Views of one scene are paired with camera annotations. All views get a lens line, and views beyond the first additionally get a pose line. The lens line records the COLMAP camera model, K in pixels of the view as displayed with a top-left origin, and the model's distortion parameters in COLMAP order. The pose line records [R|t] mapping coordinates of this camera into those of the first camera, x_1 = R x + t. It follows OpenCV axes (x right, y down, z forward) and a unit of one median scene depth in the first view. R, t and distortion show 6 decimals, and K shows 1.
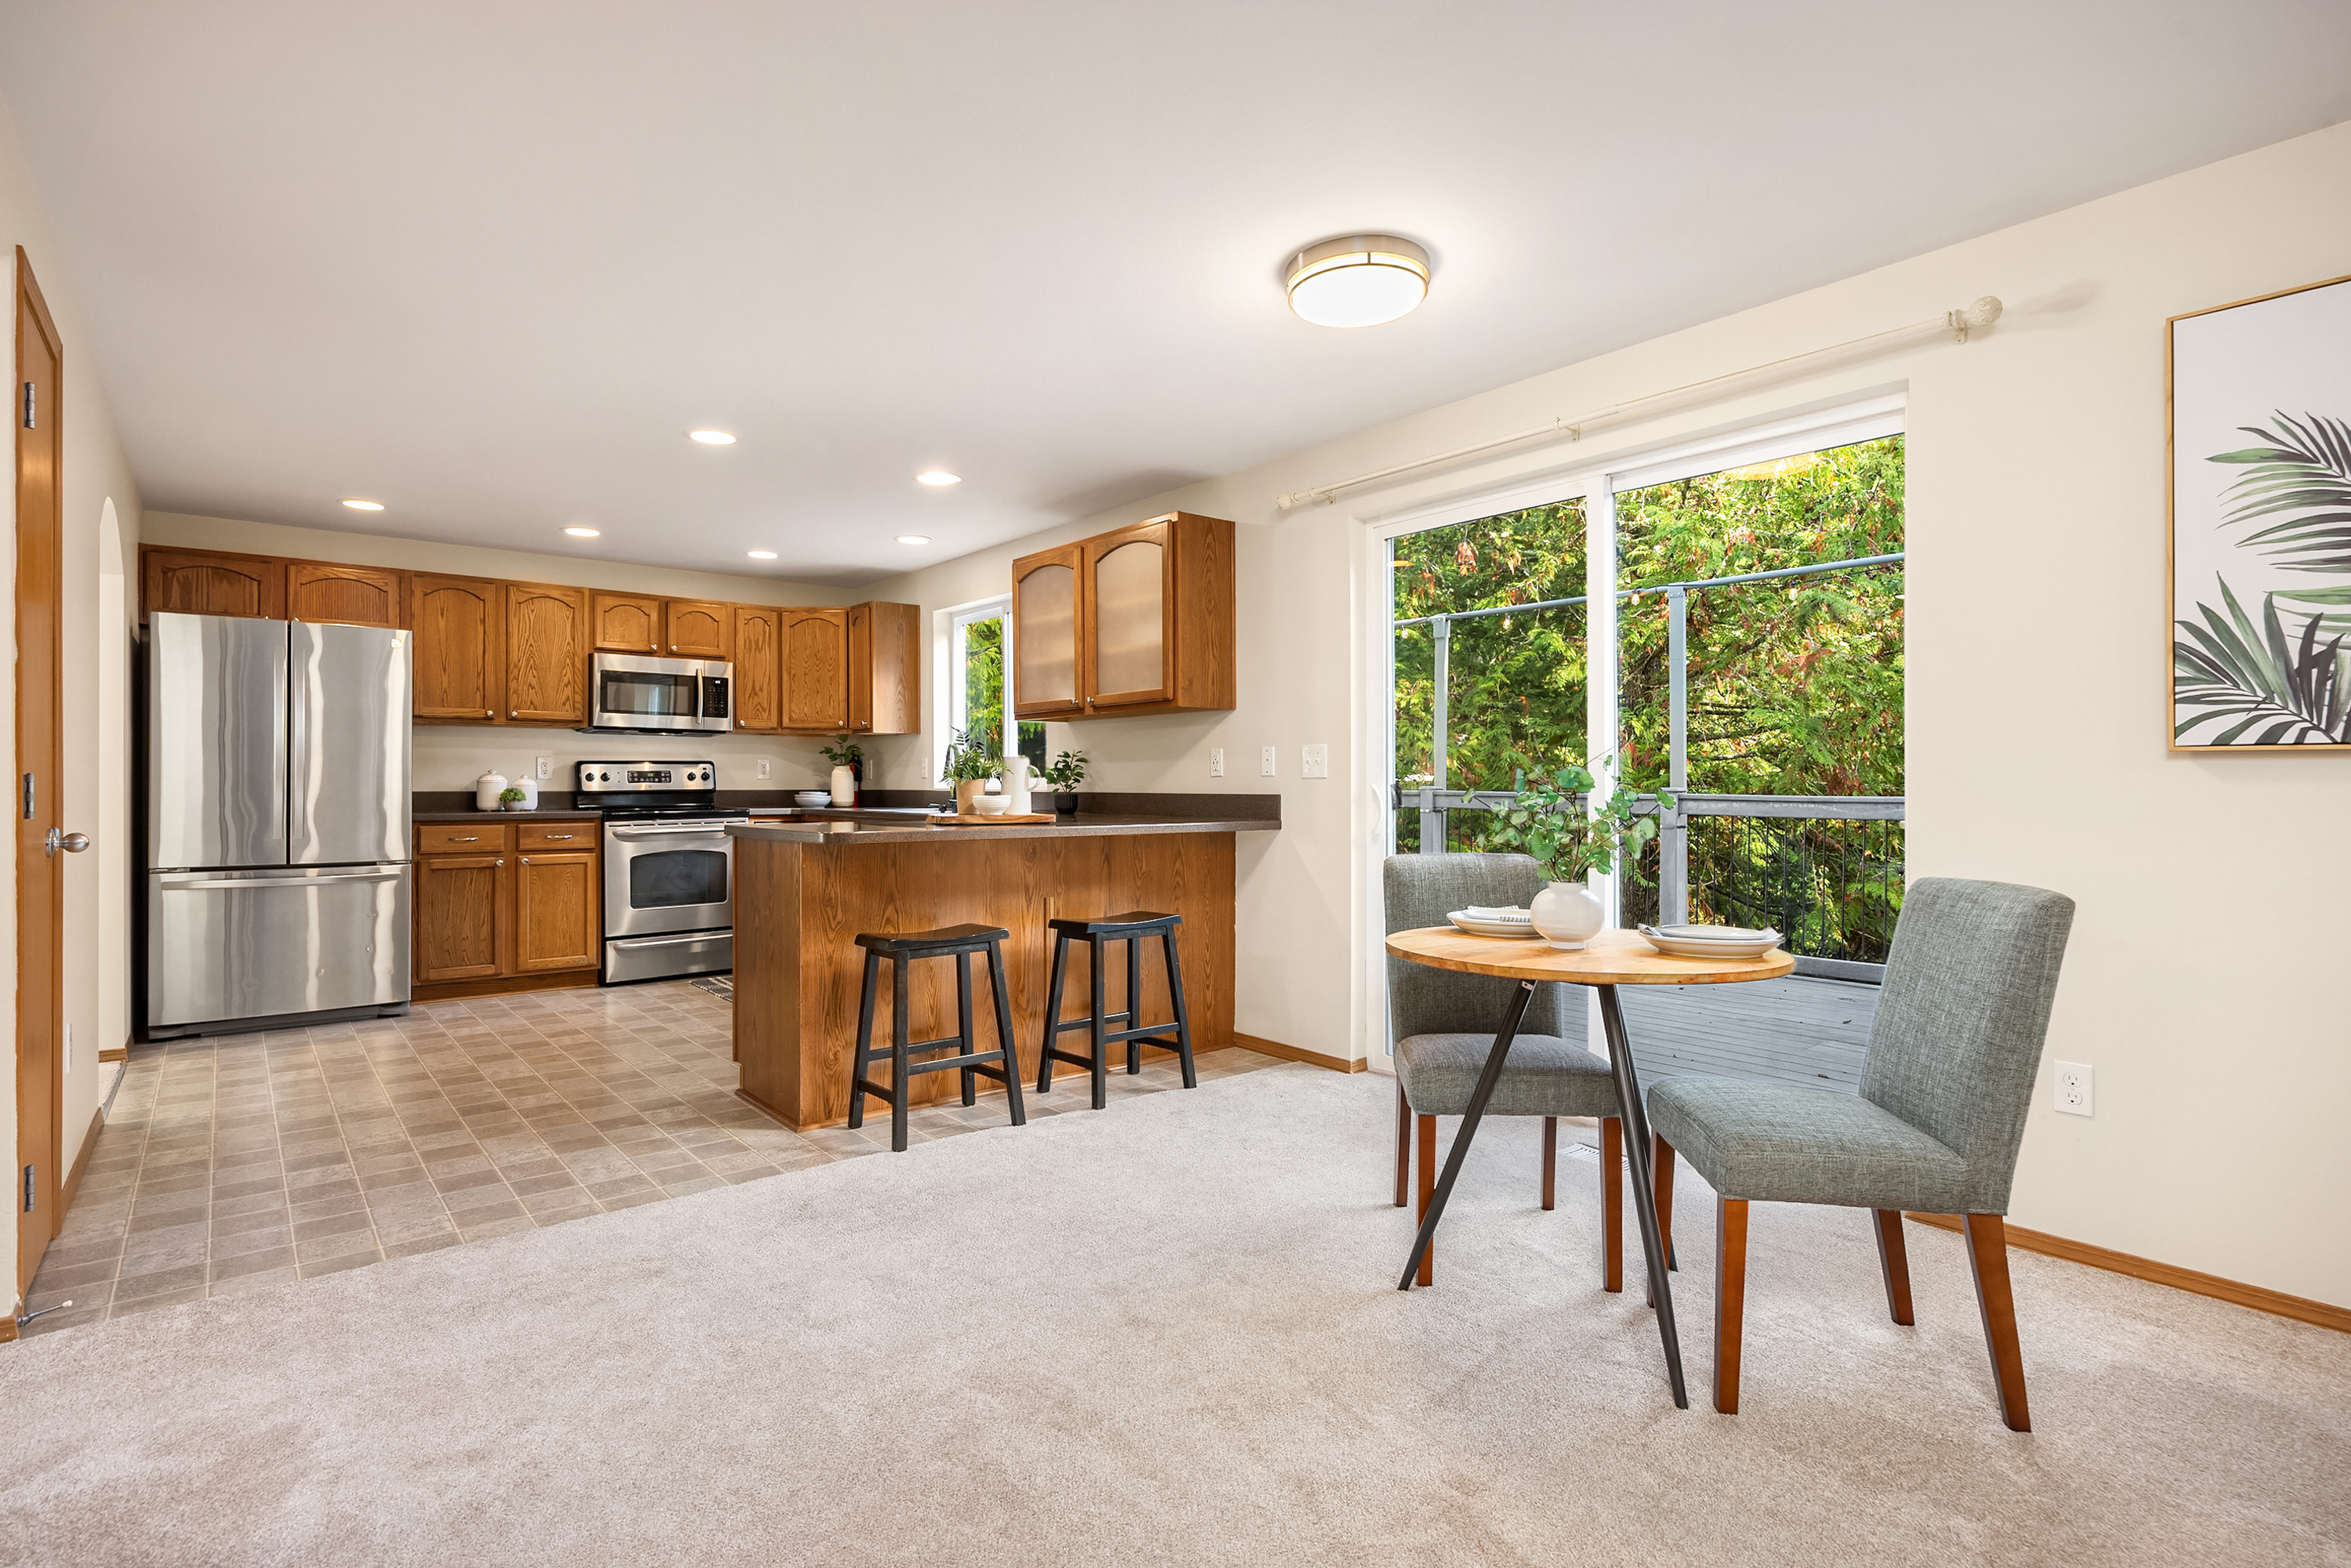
lens RADIAL K [[1178.1, 0, 1089.1], [0, 1178.1, 780.7], [0, 0, 1]] dist [0.001280, 0.000390]
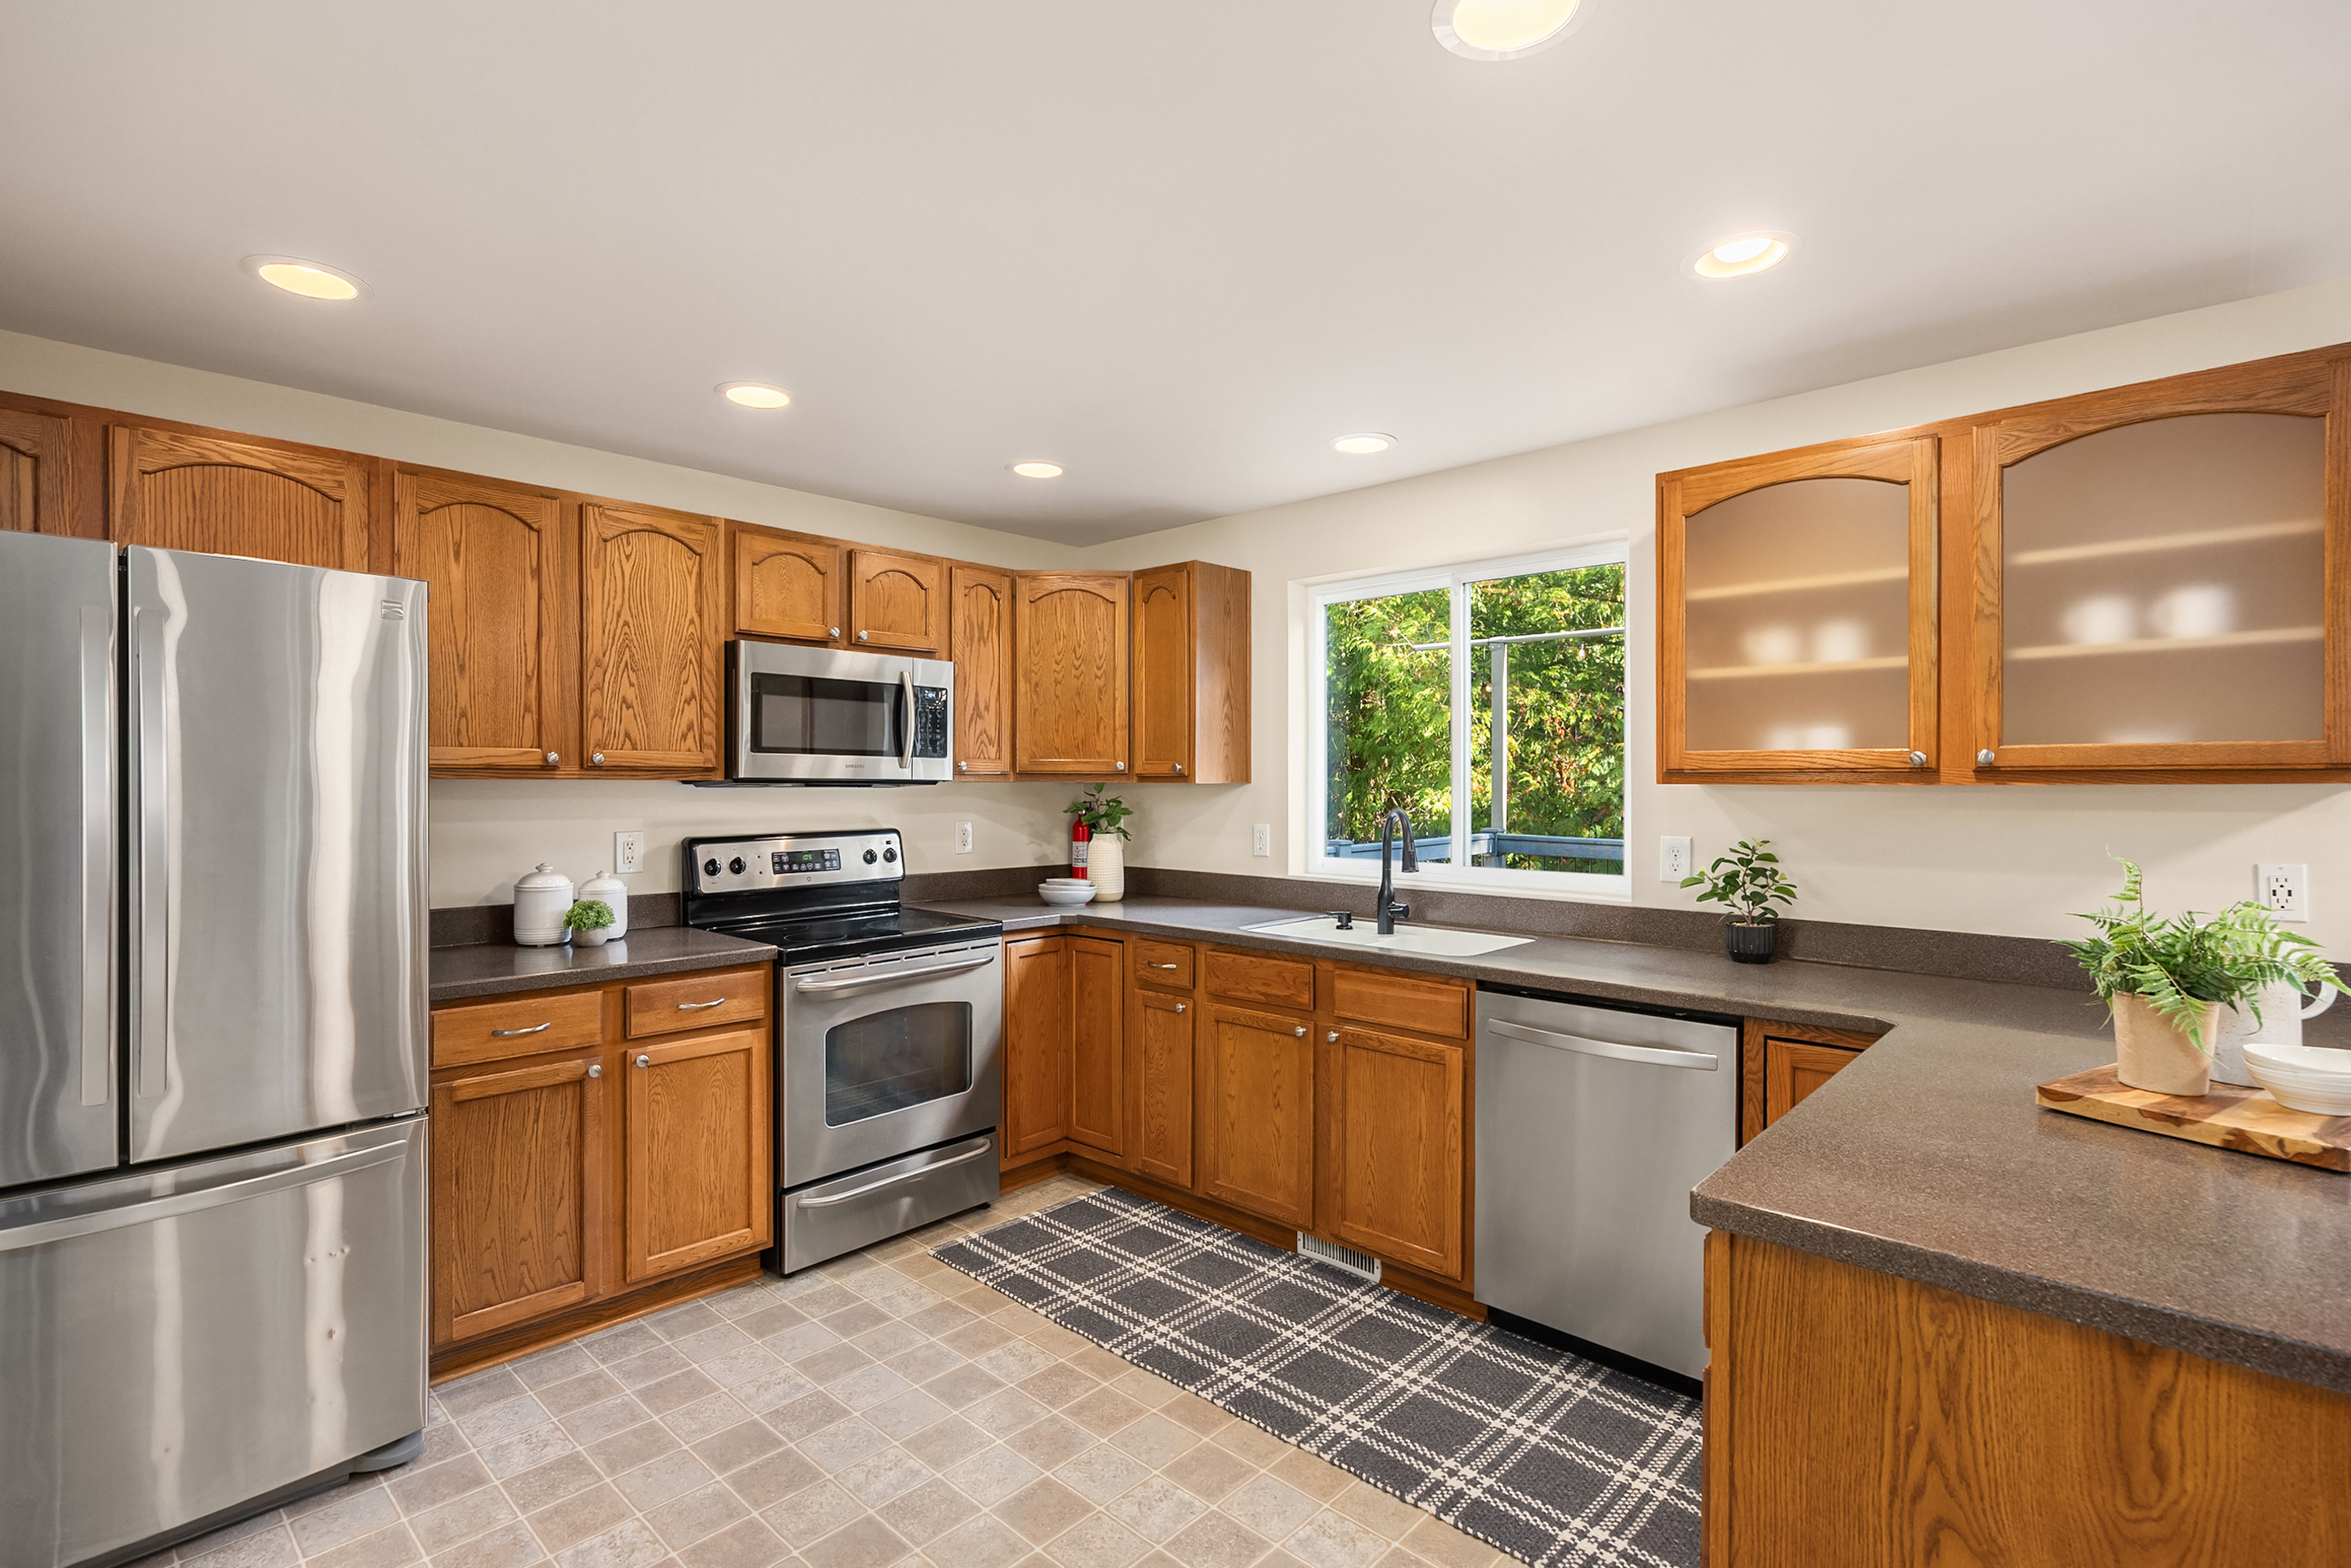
lens RADIAL K [[1159.9, 0, 1114.4], [0, 1159.9, 788.9], [0, 0, 1]] dist [0.000500, 0.000286]
pose [[0.991030, 0.000035, 0.133637, -0.339908], [-0.001325, 0.999953, 0.009565, -0.049136], [-0.133630, -0.009656, 0.990984, 0.483173]]
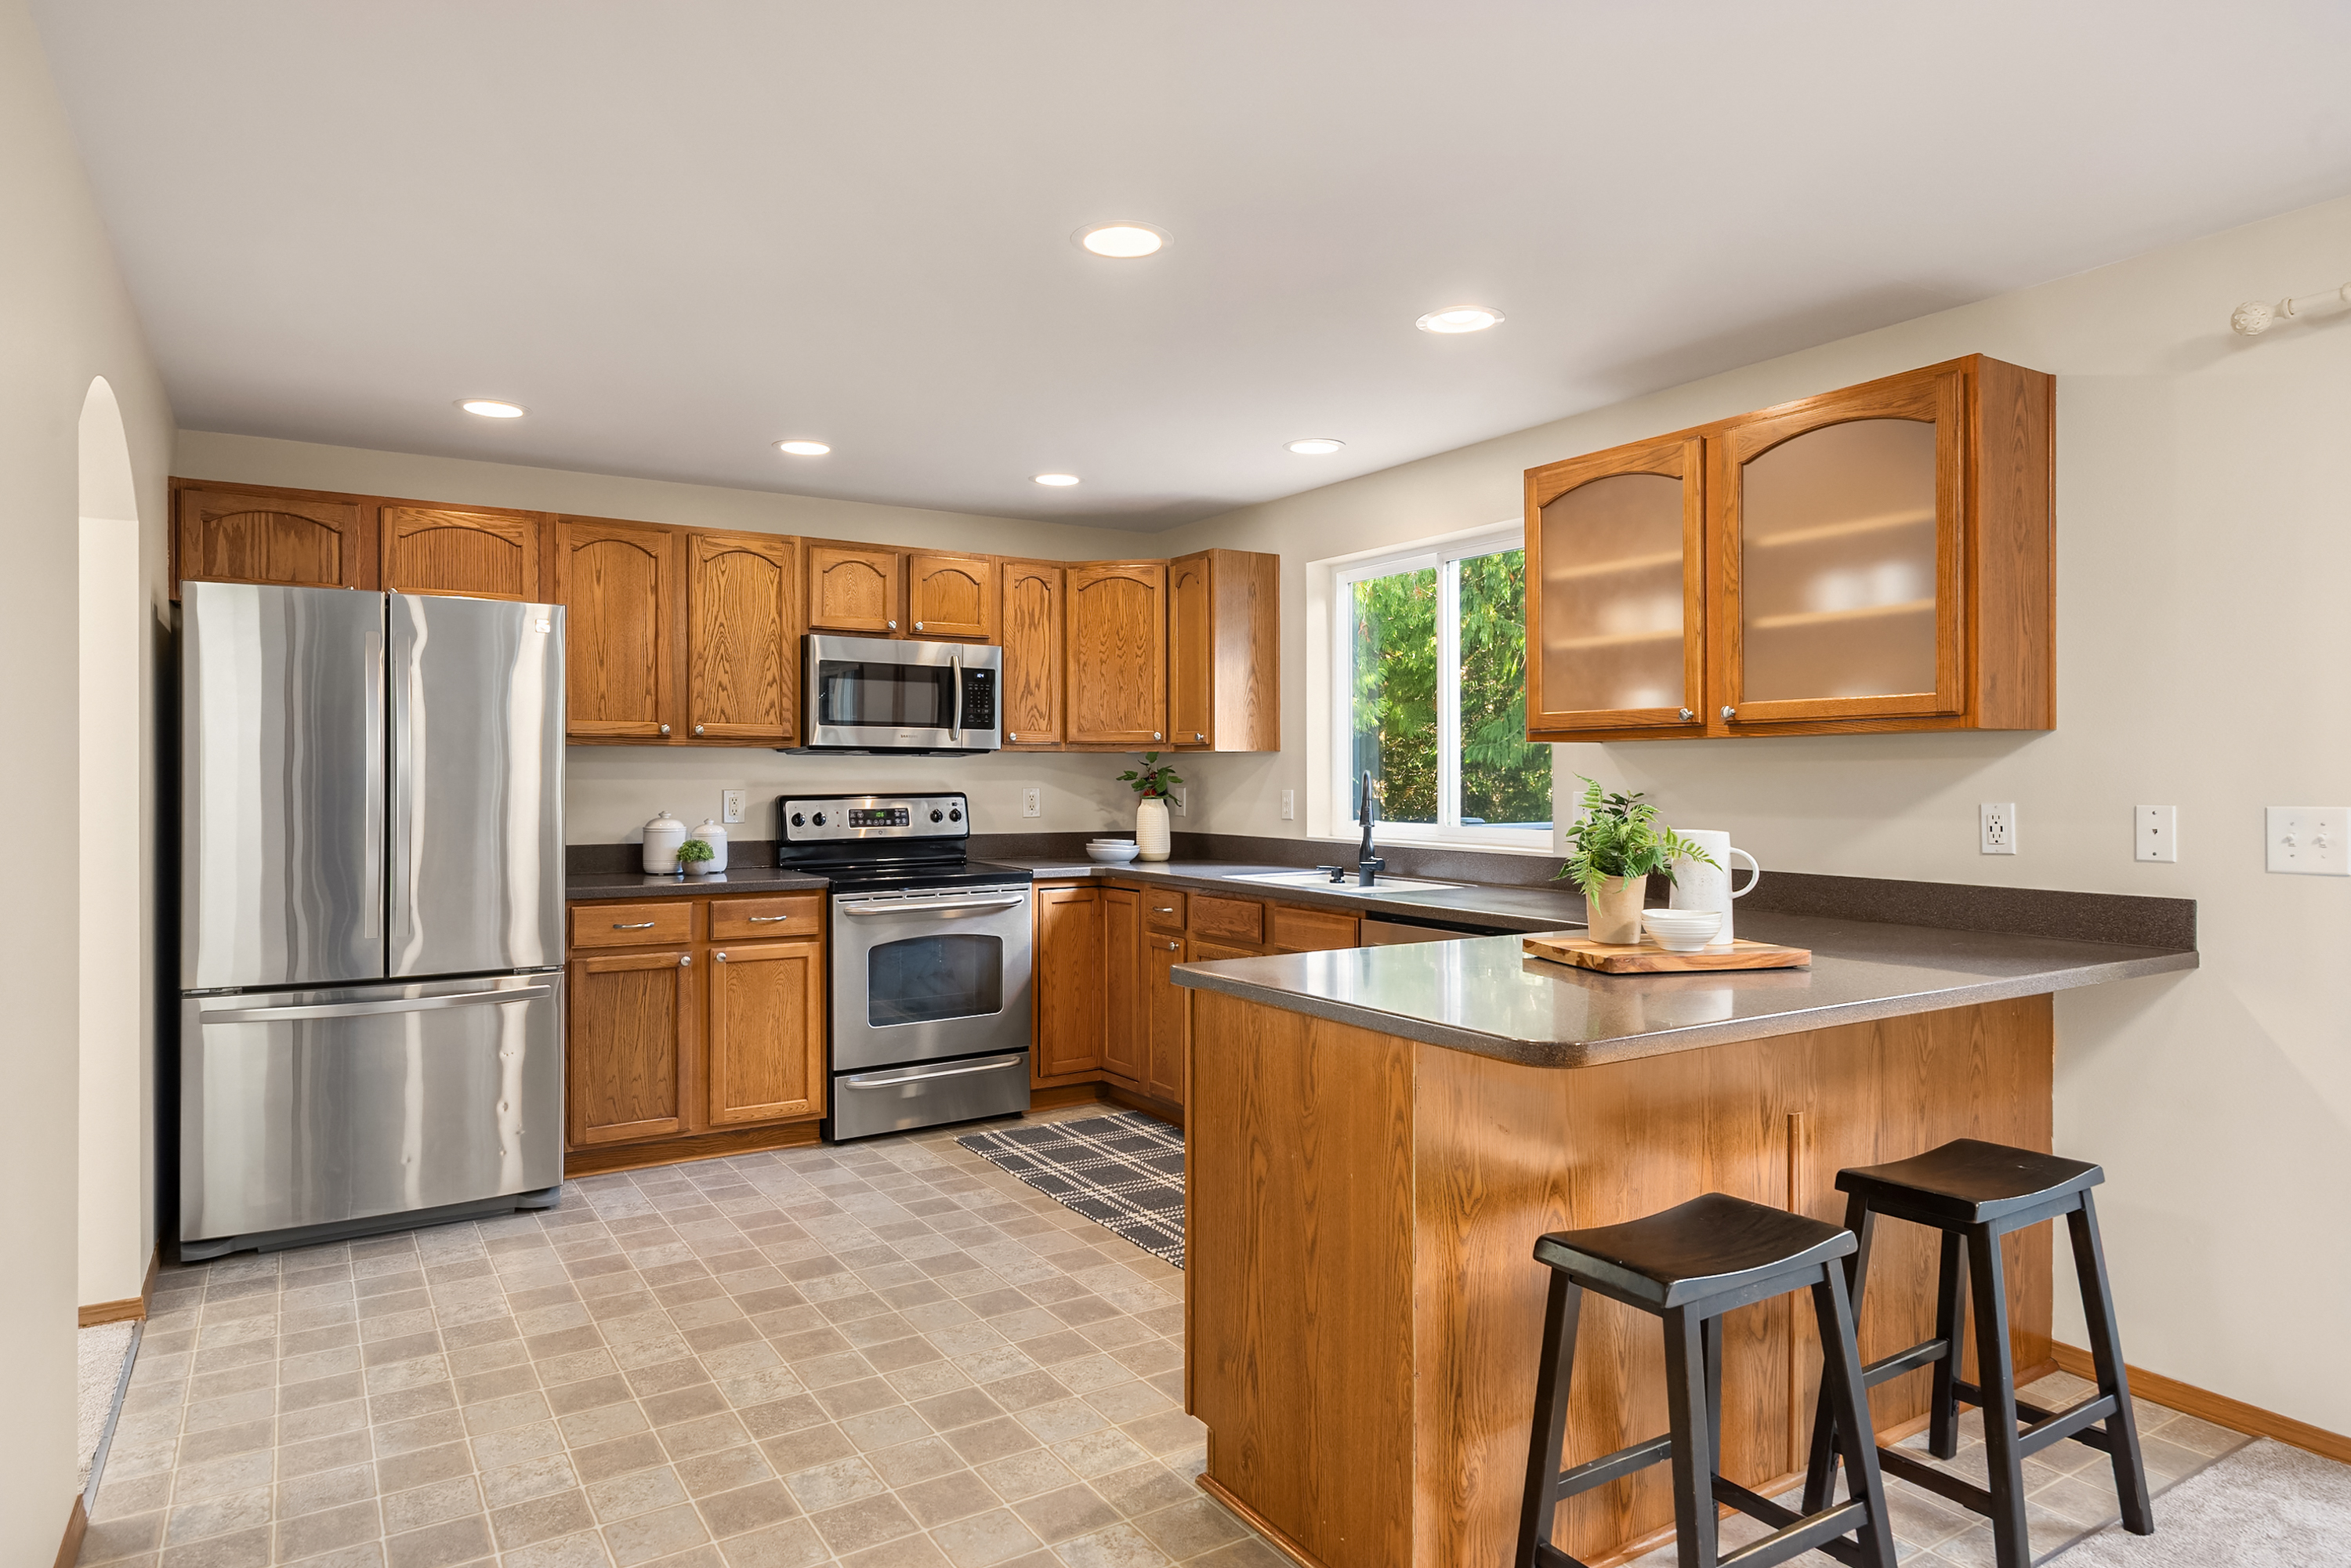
lens RADIAL K [[1406.4, 0, 1074.2], [0, 1406.4, 777.1], [0, 0, 1]] dist [0.014426, -0.000723]
pose [[0.992150, 0.000399, -0.125050, -0.184101], [0.000080, 0.999993, 0.003829, -0.033246], [0.125050, -0.003809, 0.992143, 0.248648]]
